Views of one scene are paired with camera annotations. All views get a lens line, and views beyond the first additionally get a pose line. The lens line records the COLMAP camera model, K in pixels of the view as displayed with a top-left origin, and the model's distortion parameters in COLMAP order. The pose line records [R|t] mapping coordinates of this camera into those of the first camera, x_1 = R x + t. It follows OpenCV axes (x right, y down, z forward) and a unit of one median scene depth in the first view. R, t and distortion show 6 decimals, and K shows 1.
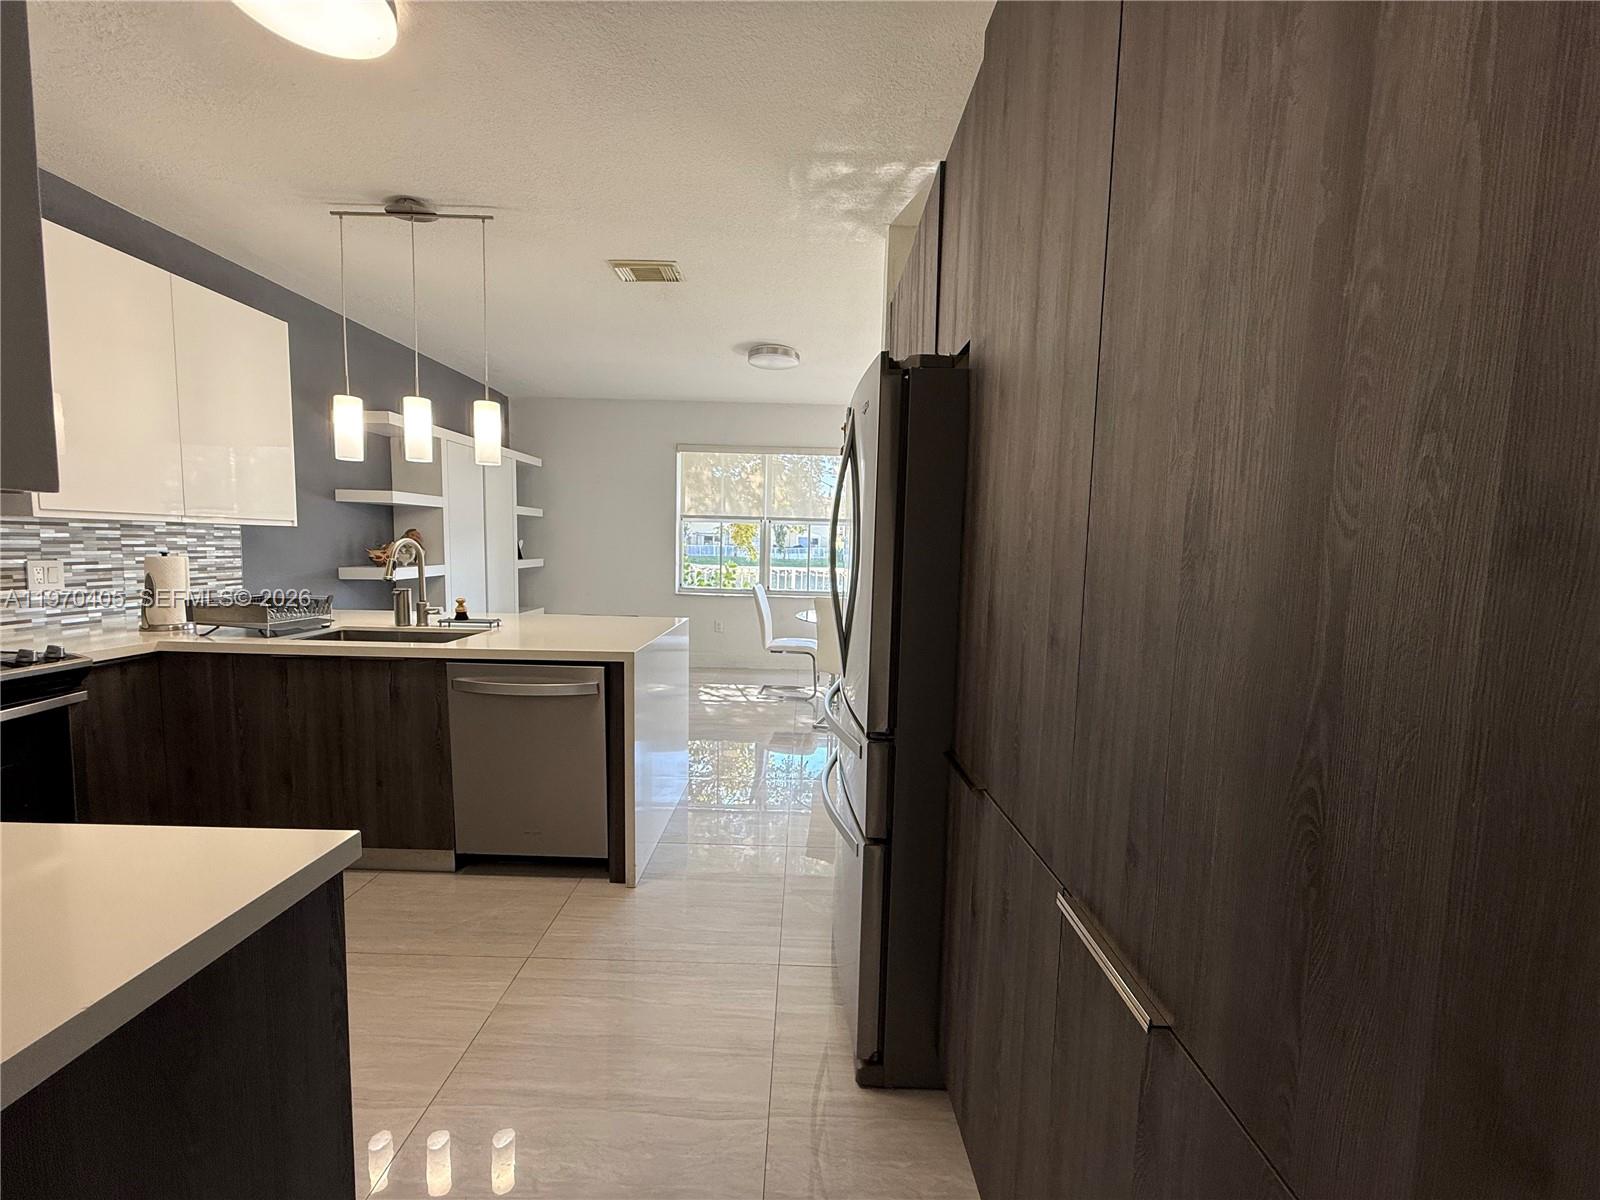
lens RADIAL K [[635.8, 0, 801.8], [0, 635.8, 595.8], [0, 0, 1]] dist [0.000158, -0.000190]
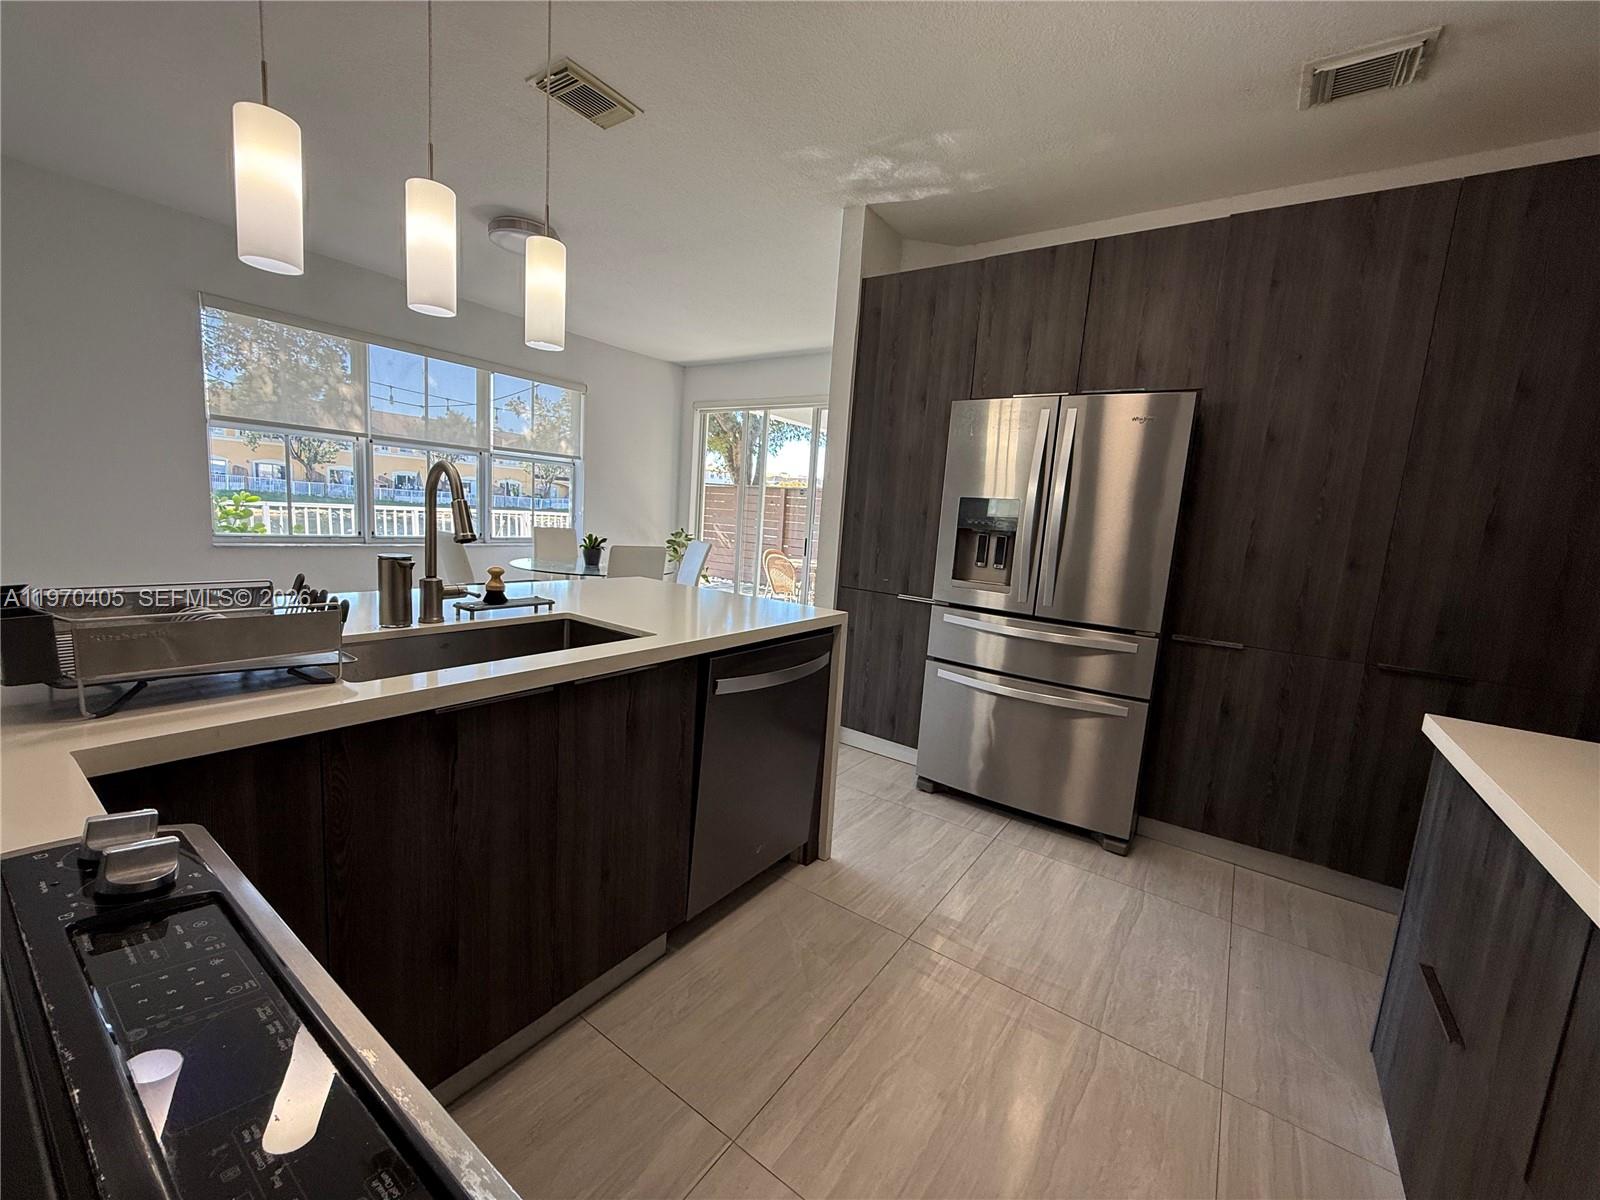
lens RADIAL K [[635.8, 0, 797.5], [0, 635.8, 599.0], [0, 0, 1]] dist [0.000158, -0.000190]
pose [[0.573606, -0.097572, 0.813299, -0.890987], [0.012682, 0.993819, 0.110285, -0.029675], [-0.819033, -0.052946, 0.571298, 0.442863]]
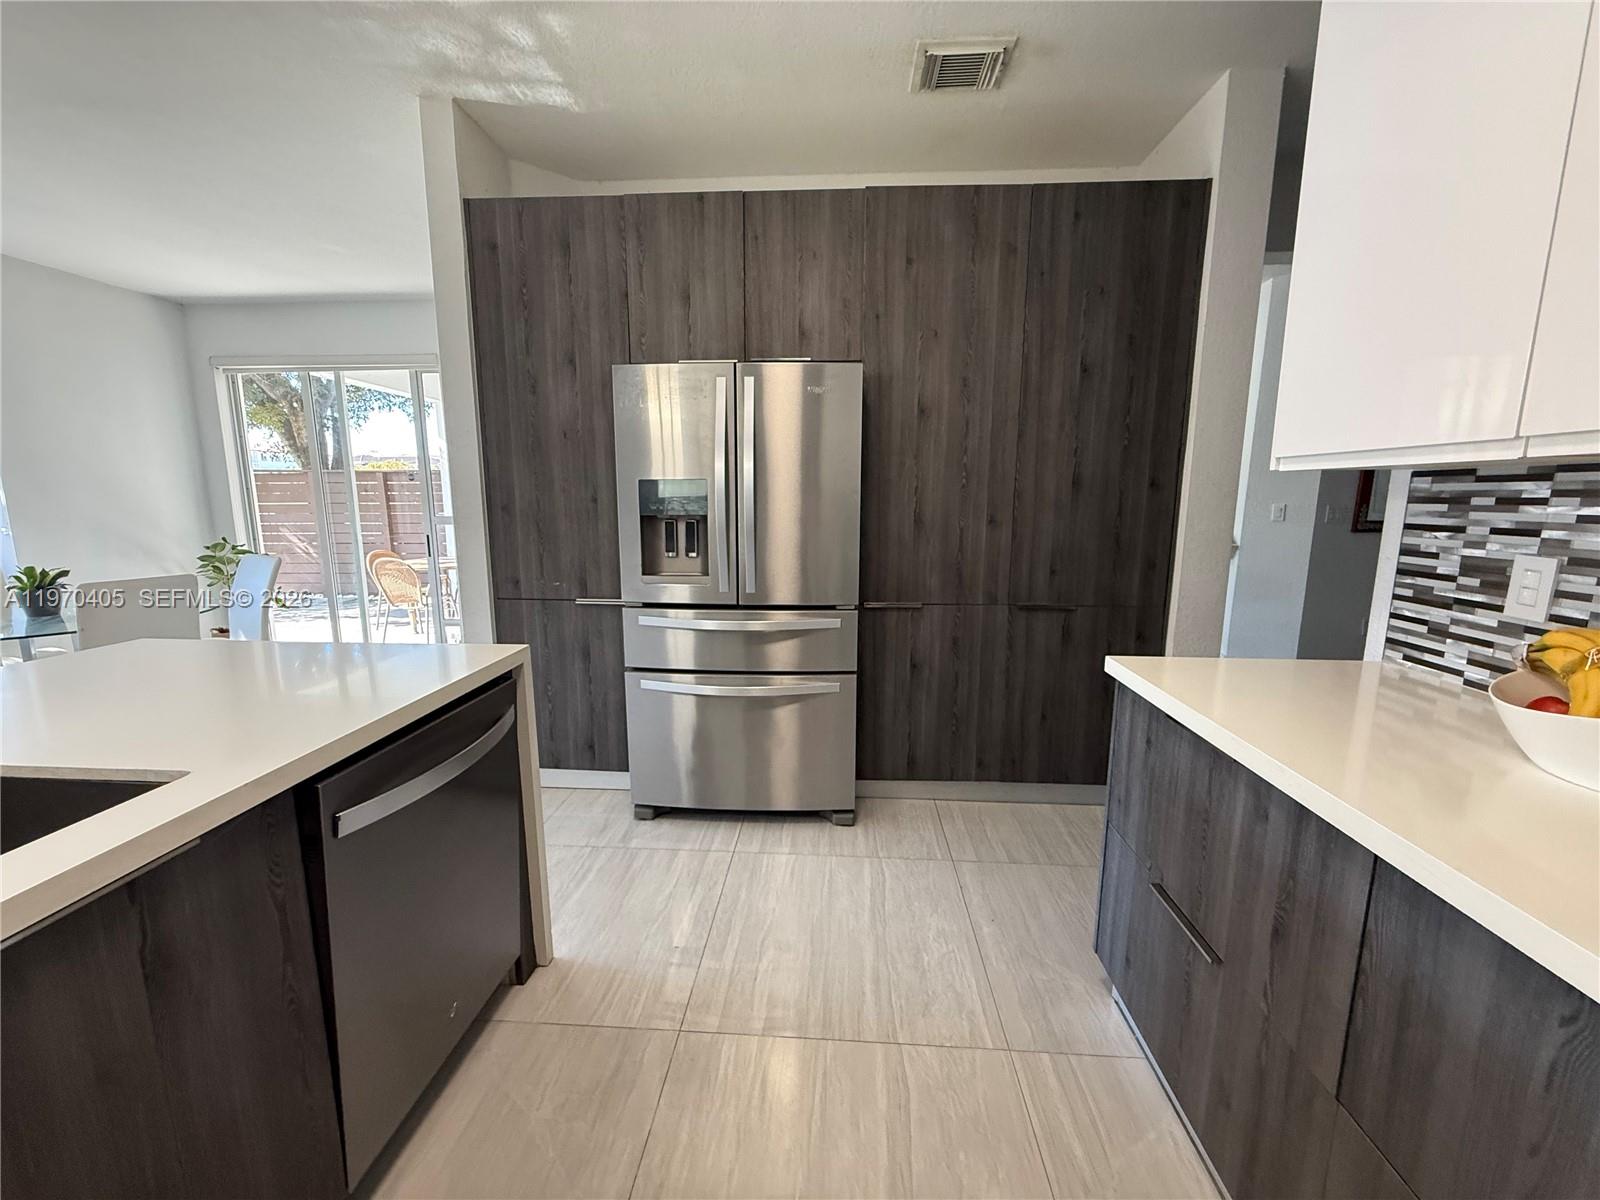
lens RADIAL K [[635.8, 0, 797.9], [0, 635.8, 598.6], [0, 0, 1]] dist [0.000158, -0.000190]
pose [[0.057535, -0.183649, 0.981307, -0.774597], [0.082915, 0.980418, 0.178621, -0.052367], [-0.994894, 0.071089, 0.071635, 0.545931]]
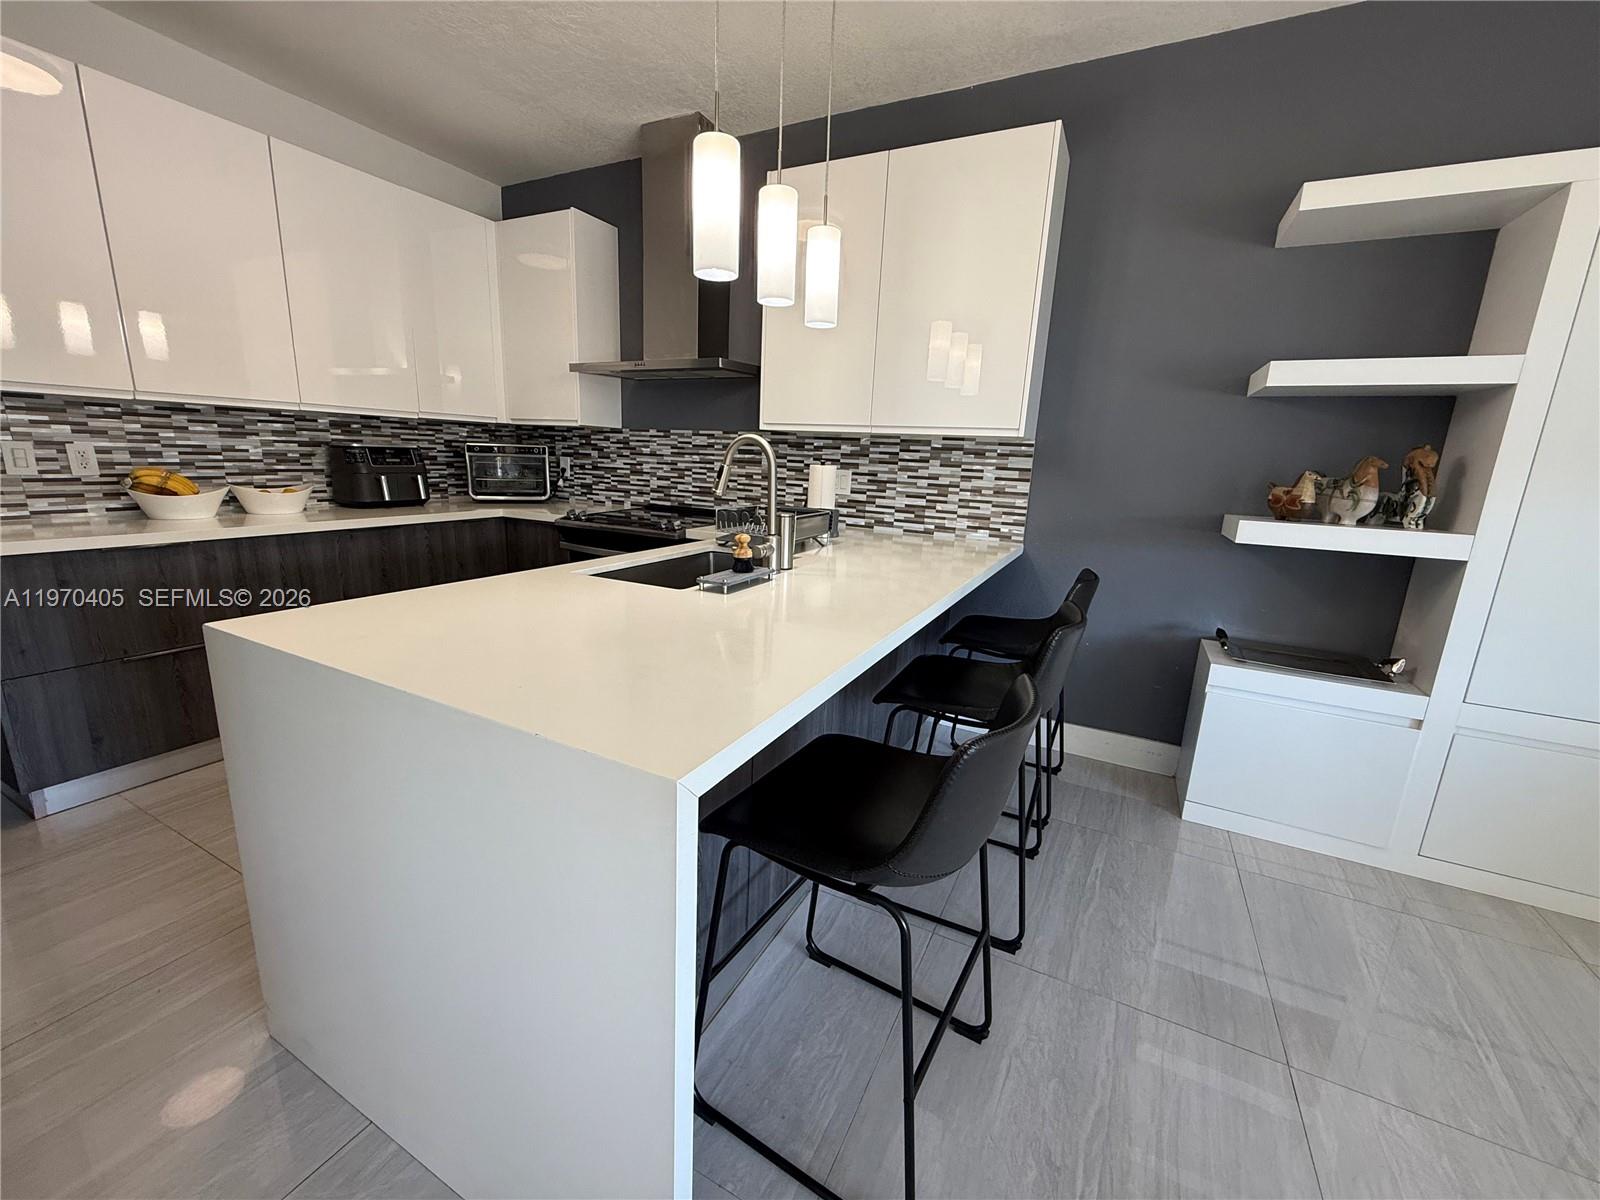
lens RADIAL K [[635.8, 0, 798.2], [0, 635.8, 598.8], [0, 0, 1]] dist [0.000158, -0.000190]
pose [[-0.449525, 0.158991, -0.879005, -0.033920], [-0.124859, 0.963189, 0.238071, -0.088161], [0.884498, 0.216770, -0.413126, 1.347305]]
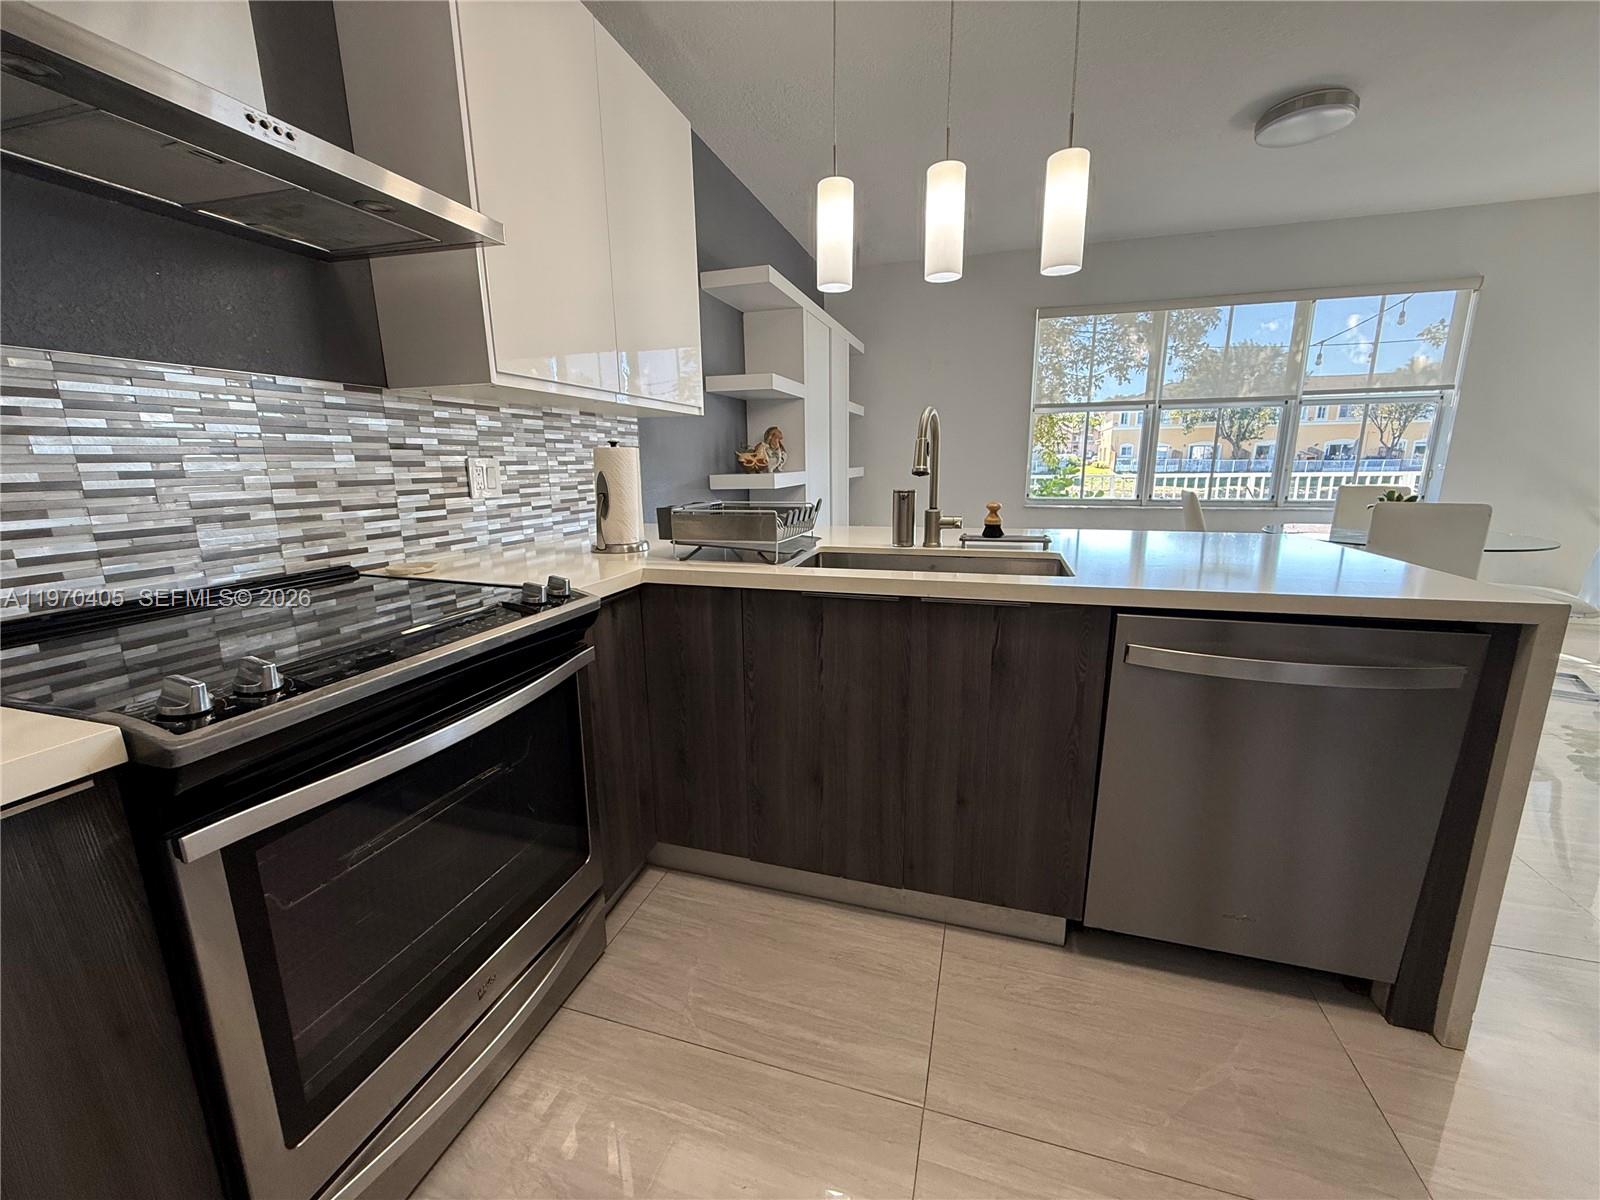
lens RADIAL K [[635.8, 0, 799.6], [0, 635.8, 599.8], [0, 0, 1]] dist [0.000158, -0.000190]
pose [[0.957305, 0.025932, -0.287913, -0.555419], [0.011745, 0.991657, 0.128368, 0.016569], [0.288840, -0.126269, 0.949014, 0.340331]]
